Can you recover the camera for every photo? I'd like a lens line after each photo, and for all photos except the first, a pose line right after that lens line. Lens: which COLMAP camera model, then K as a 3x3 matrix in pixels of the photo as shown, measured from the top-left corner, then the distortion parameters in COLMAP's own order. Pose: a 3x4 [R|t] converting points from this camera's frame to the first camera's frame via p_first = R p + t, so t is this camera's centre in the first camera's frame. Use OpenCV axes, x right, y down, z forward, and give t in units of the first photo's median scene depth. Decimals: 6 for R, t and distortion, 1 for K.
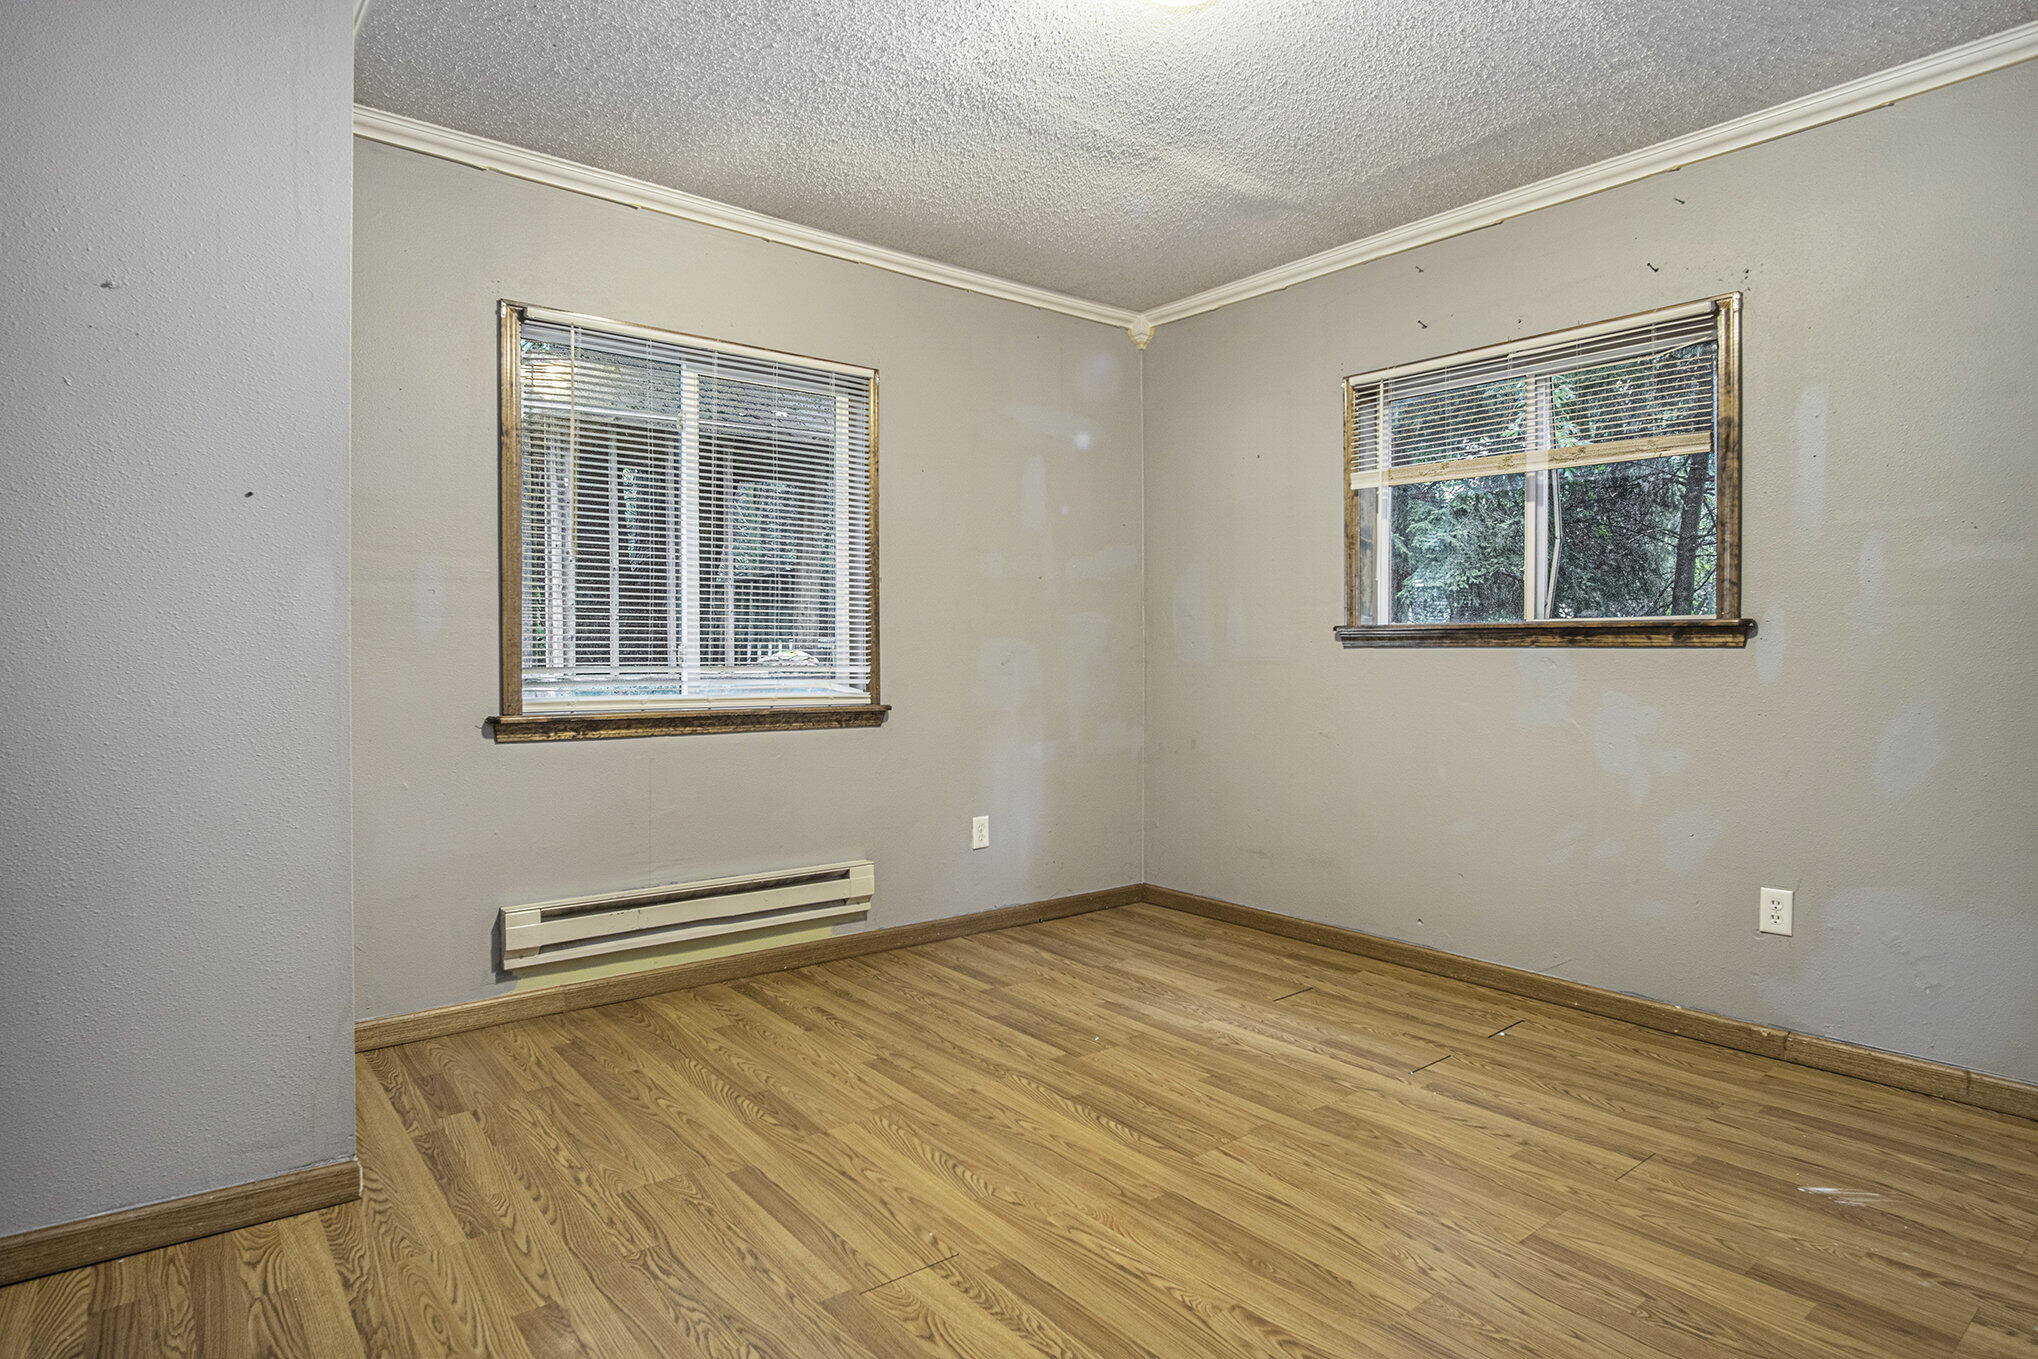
lens RADIAL K [[1107.4, 0, 1017.9], [0, 1107.4, 671.3], [0, 0, 1]] dist [-0.016979, 0.005579]
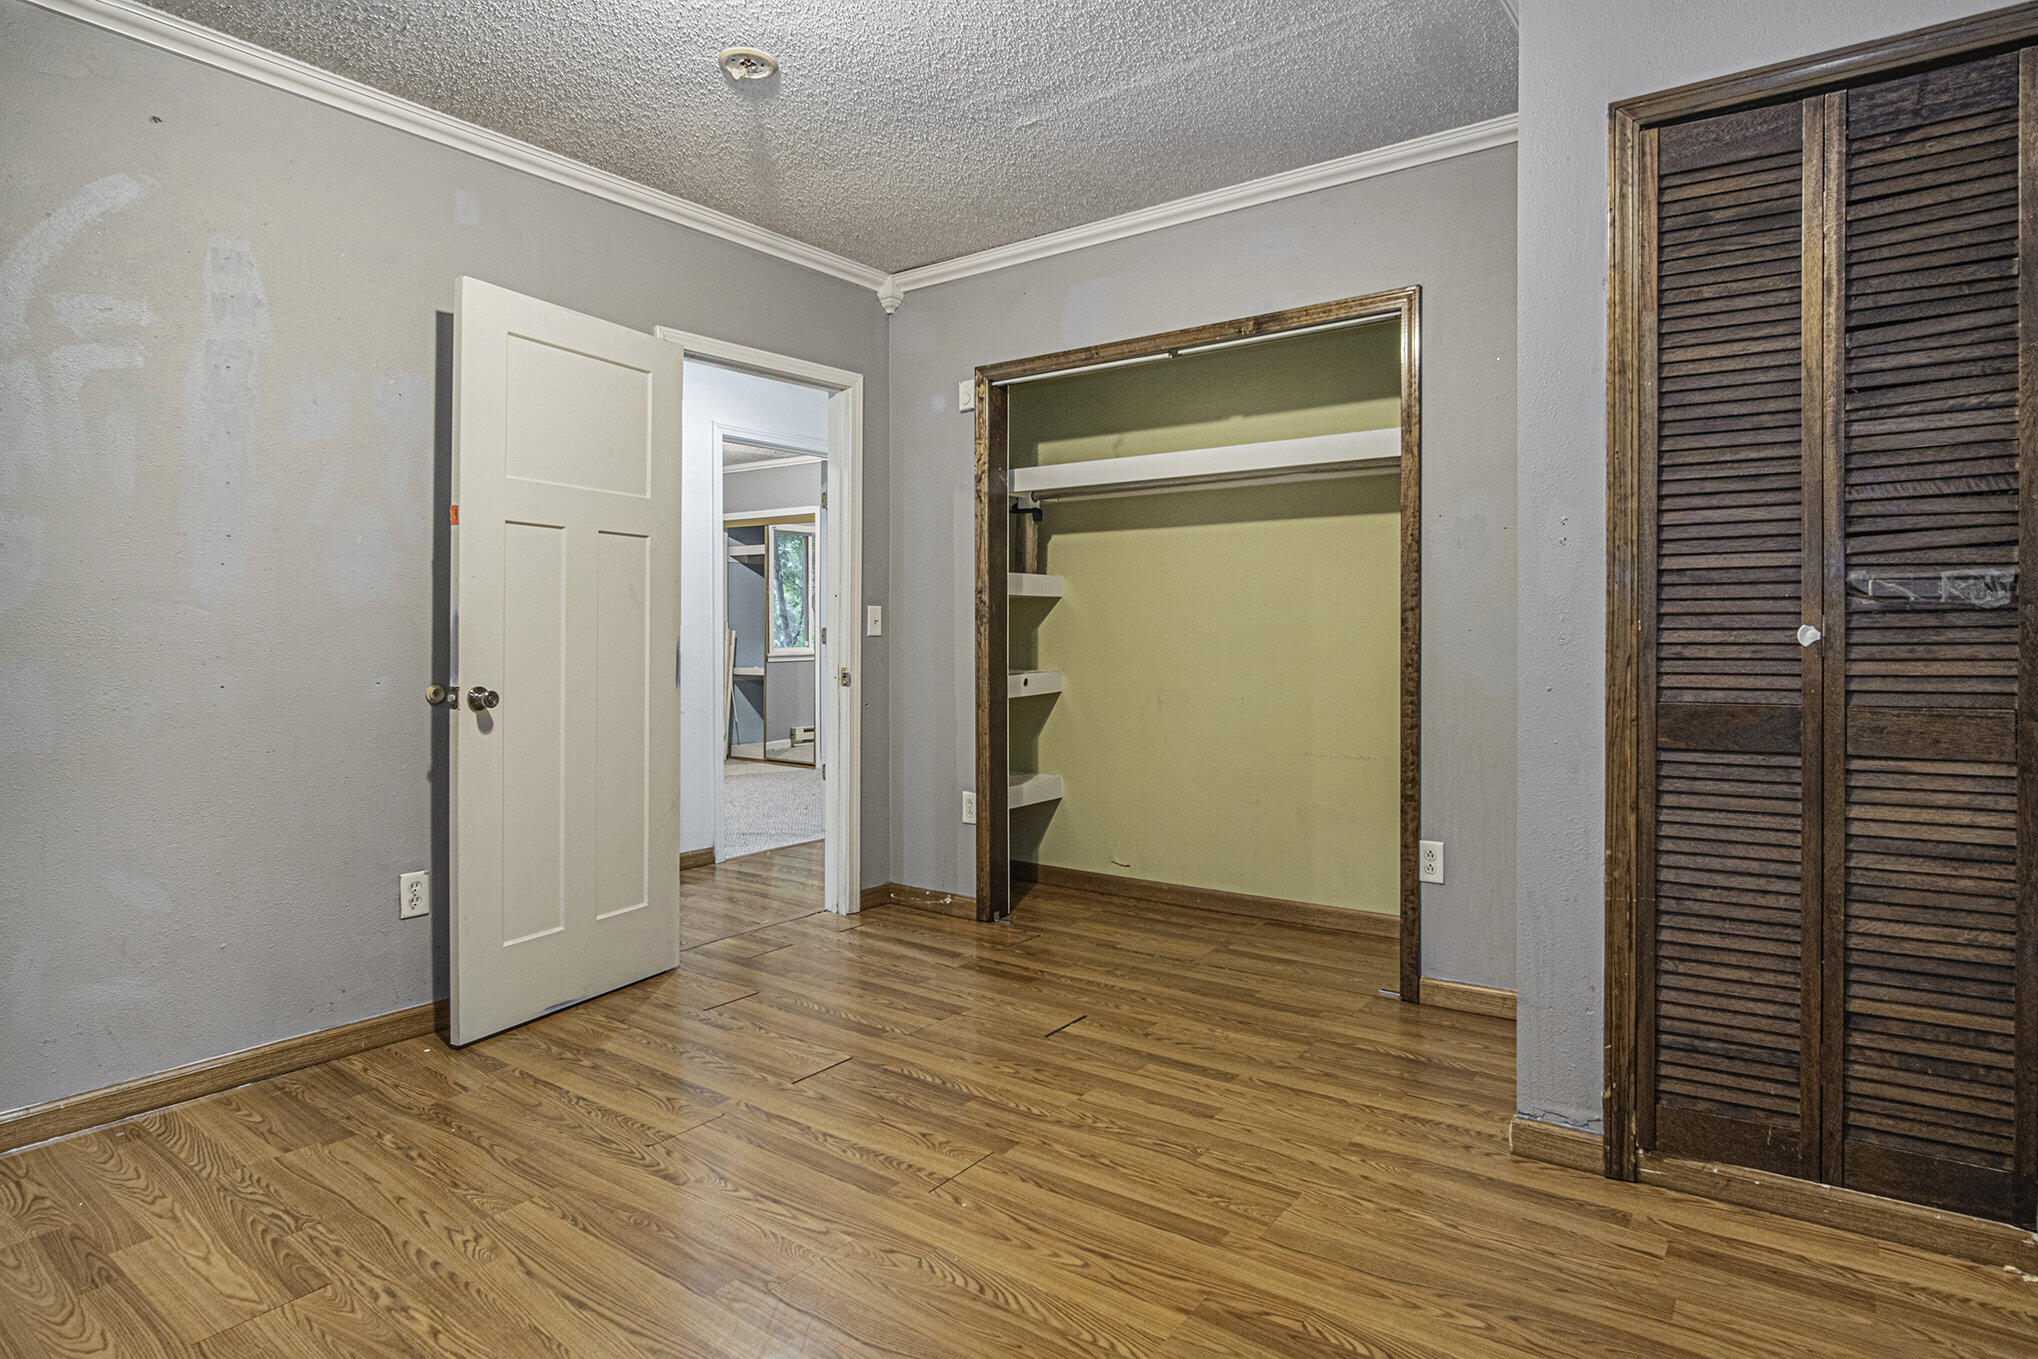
lens RADIAL K [[1107.4, 0, 1024.8], [0, 1107.4, 670.9], [0, 0, 1]] dist [-0.016979, 0.005579]
pose [[-0.966818, 0.007894, -0.255344, 0.116592], [-0.002630, 0.999162, 0.040845, -0.023608], [0.255452, 0.040161, -0.965987, 1.863604]]
